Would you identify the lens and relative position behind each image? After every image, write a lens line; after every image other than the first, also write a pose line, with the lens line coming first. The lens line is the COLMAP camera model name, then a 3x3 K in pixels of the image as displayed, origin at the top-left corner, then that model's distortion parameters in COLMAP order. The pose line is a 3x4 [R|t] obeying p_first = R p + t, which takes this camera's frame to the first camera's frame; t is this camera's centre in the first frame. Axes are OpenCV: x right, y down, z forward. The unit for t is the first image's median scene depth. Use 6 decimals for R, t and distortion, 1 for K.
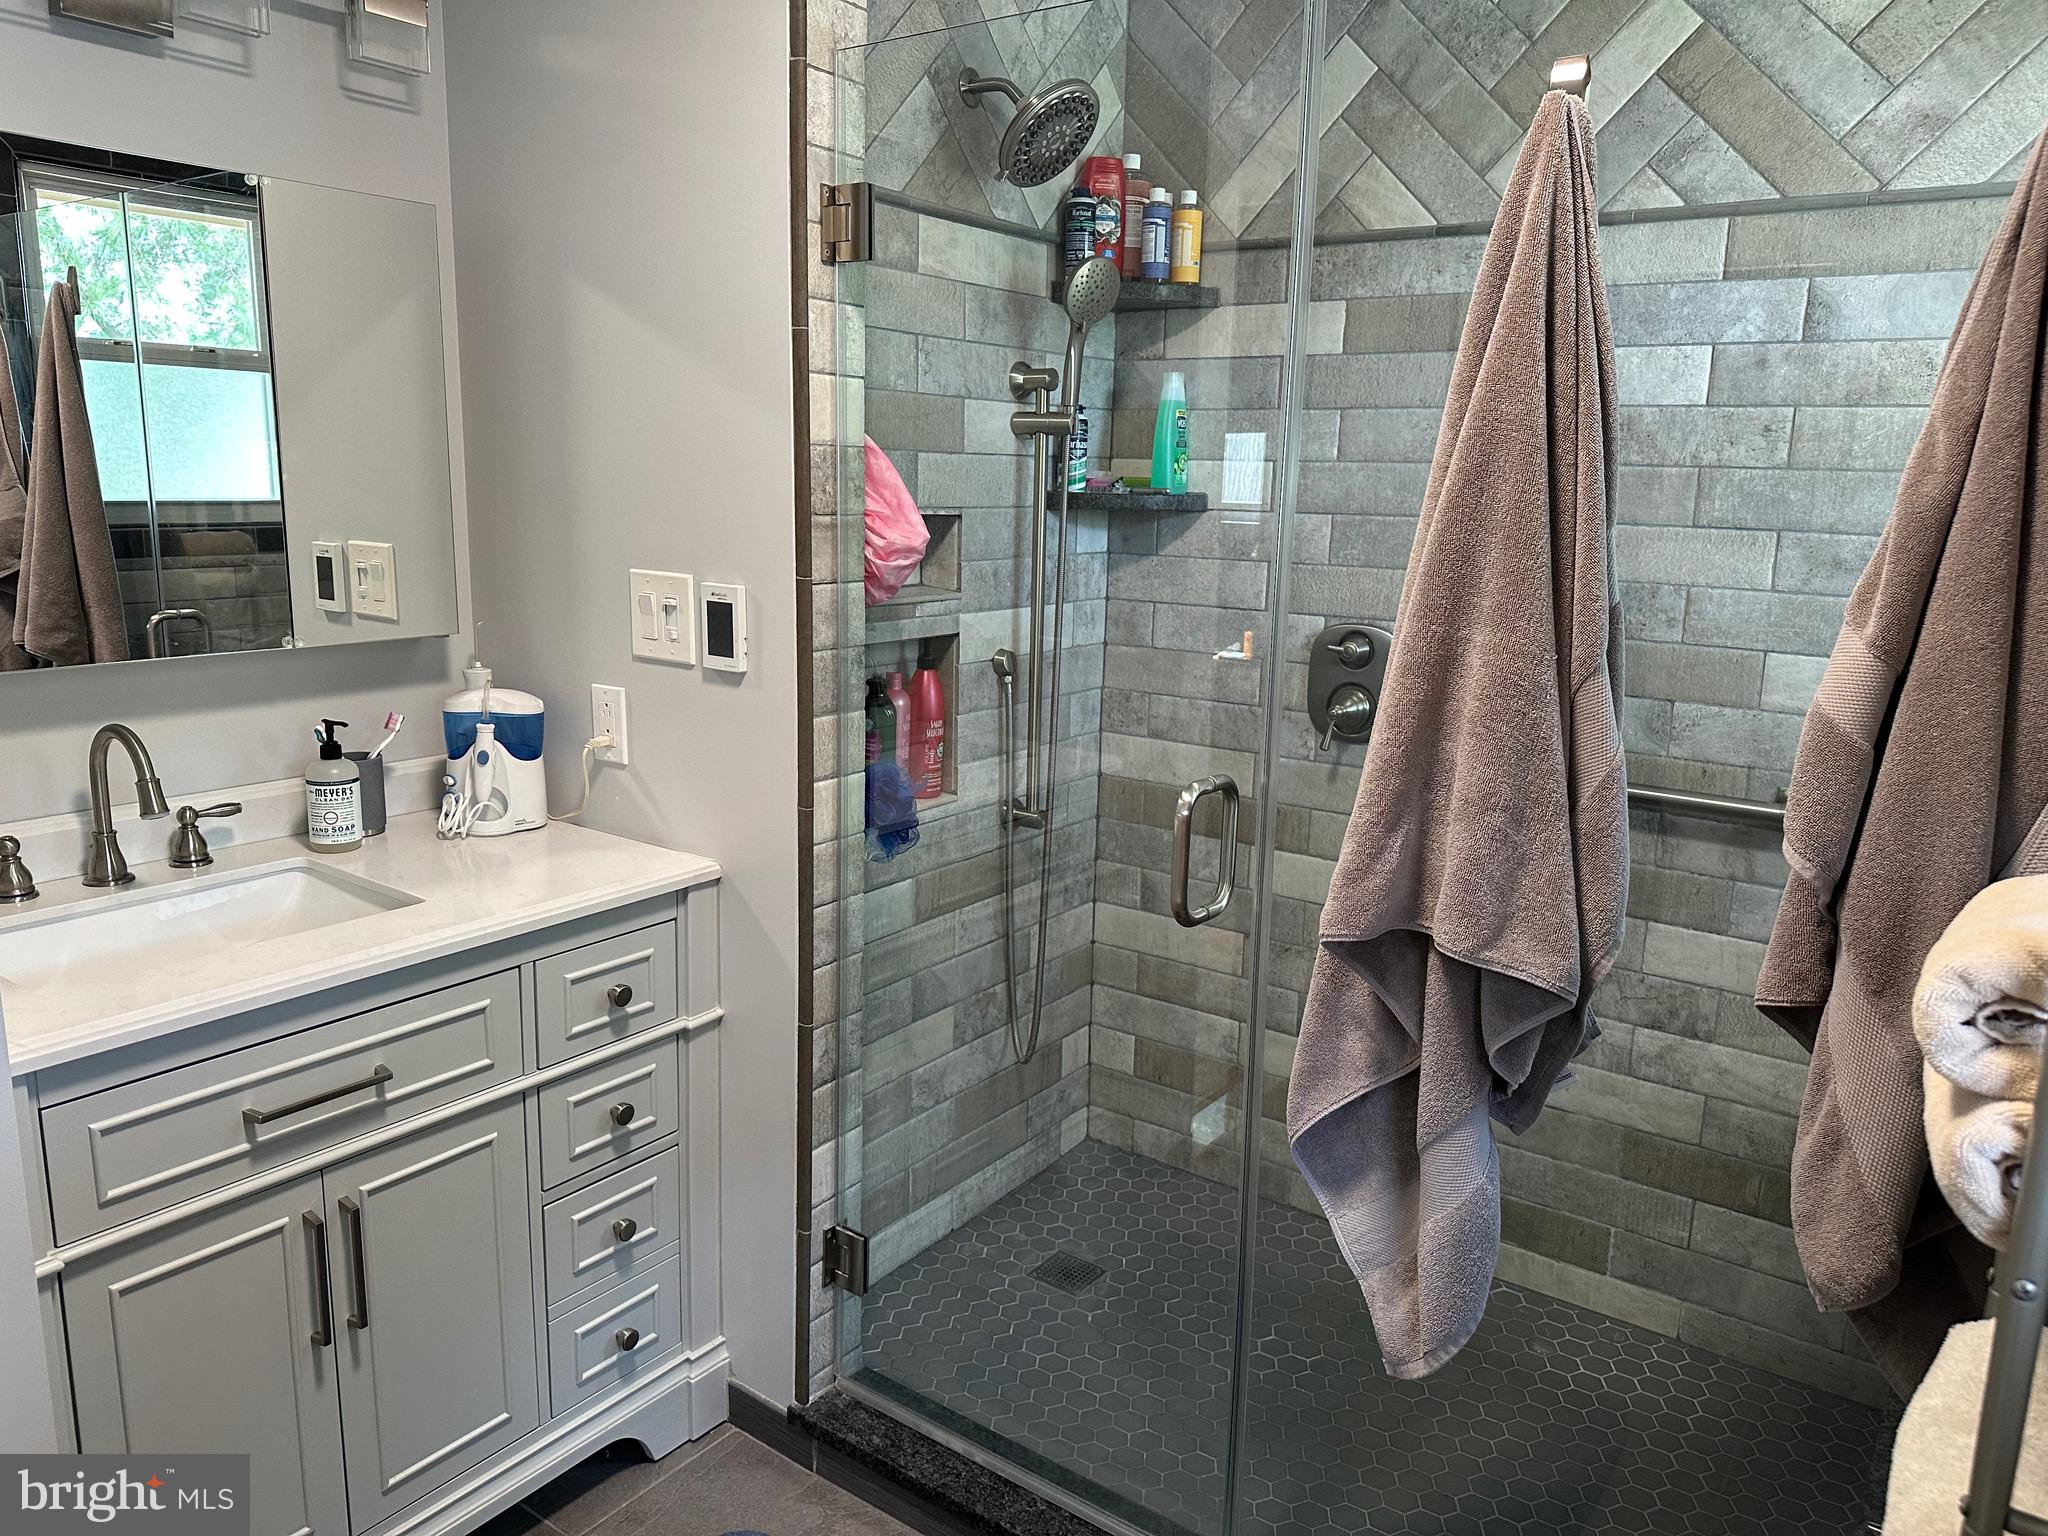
lens RADIAL K [[1451.7, 0, 1026.3], [0, 1451.7, 761.9], [0, 0, 1]] dist [-0.009218, -0.003713]
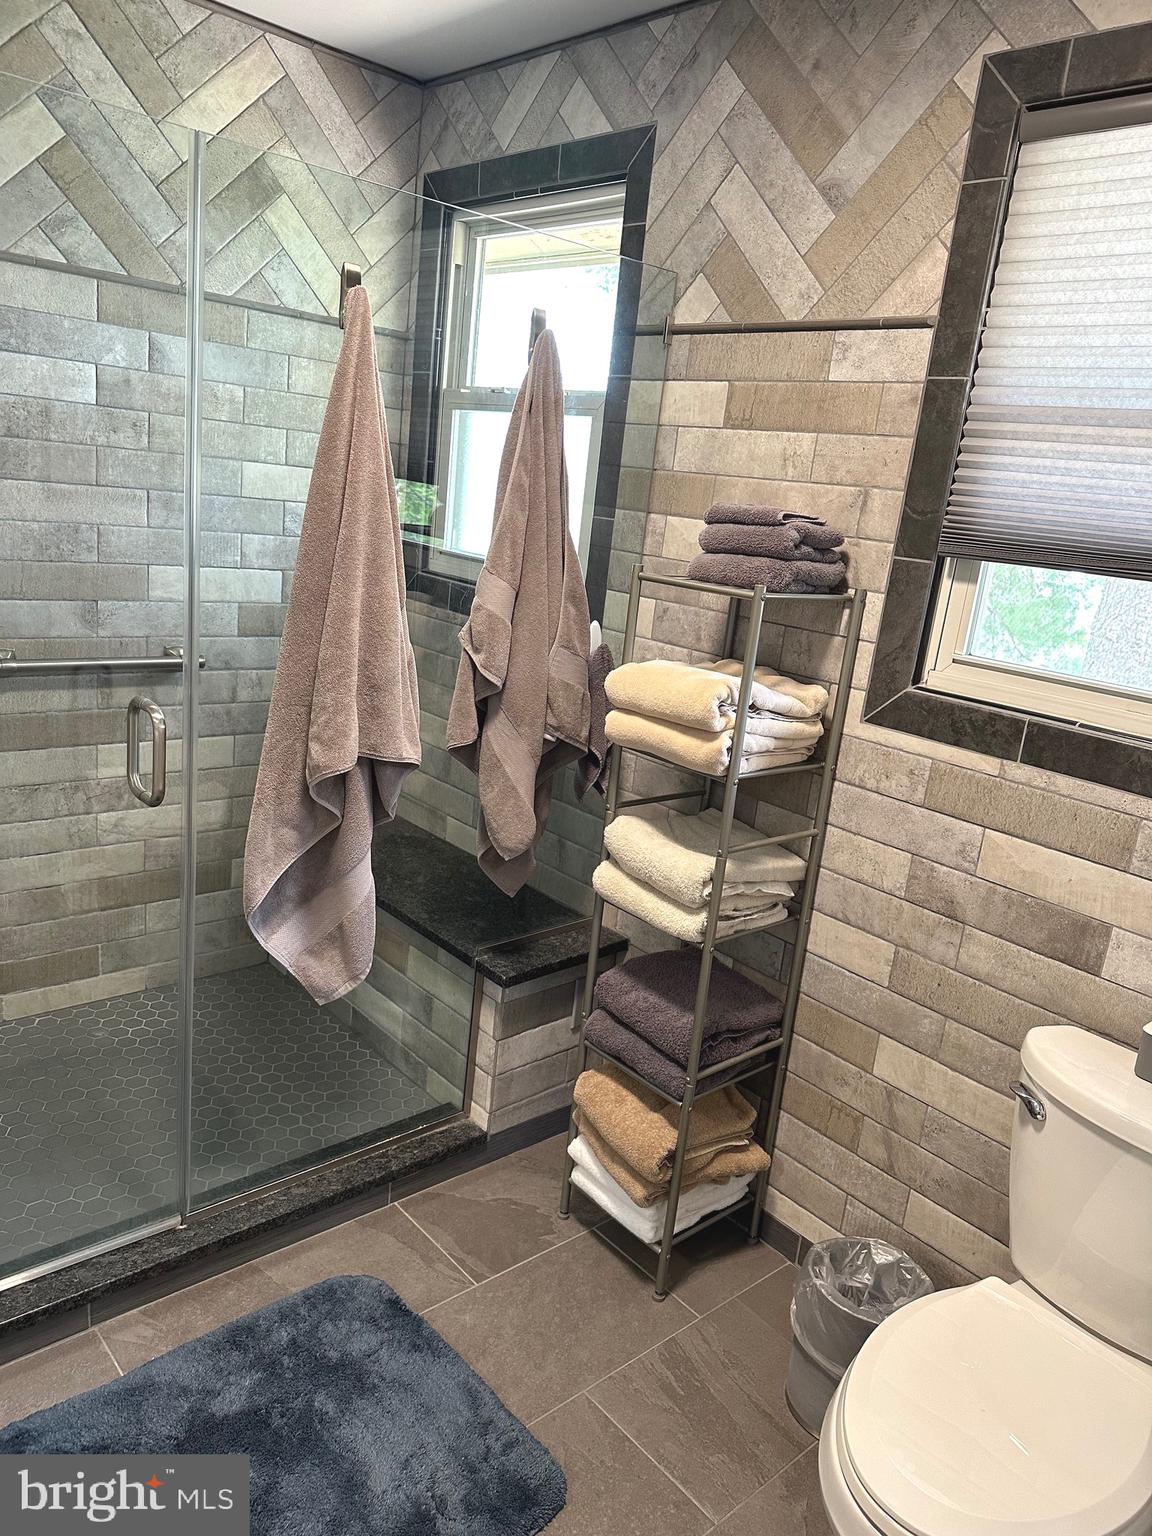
lens RADIAL K [[1088.8, 0, 577.3], [0, 1088.8, 771.4], [0, 0, 1]] dist [-0.009218, -0.003713]
pose [[0.207245, -0.255292, 0.944392, -0.611985], [0.089338, 0.966255, 0.241598, -0.105117], [-0.974201, 0.034300, 0.223059, 0.266021]]
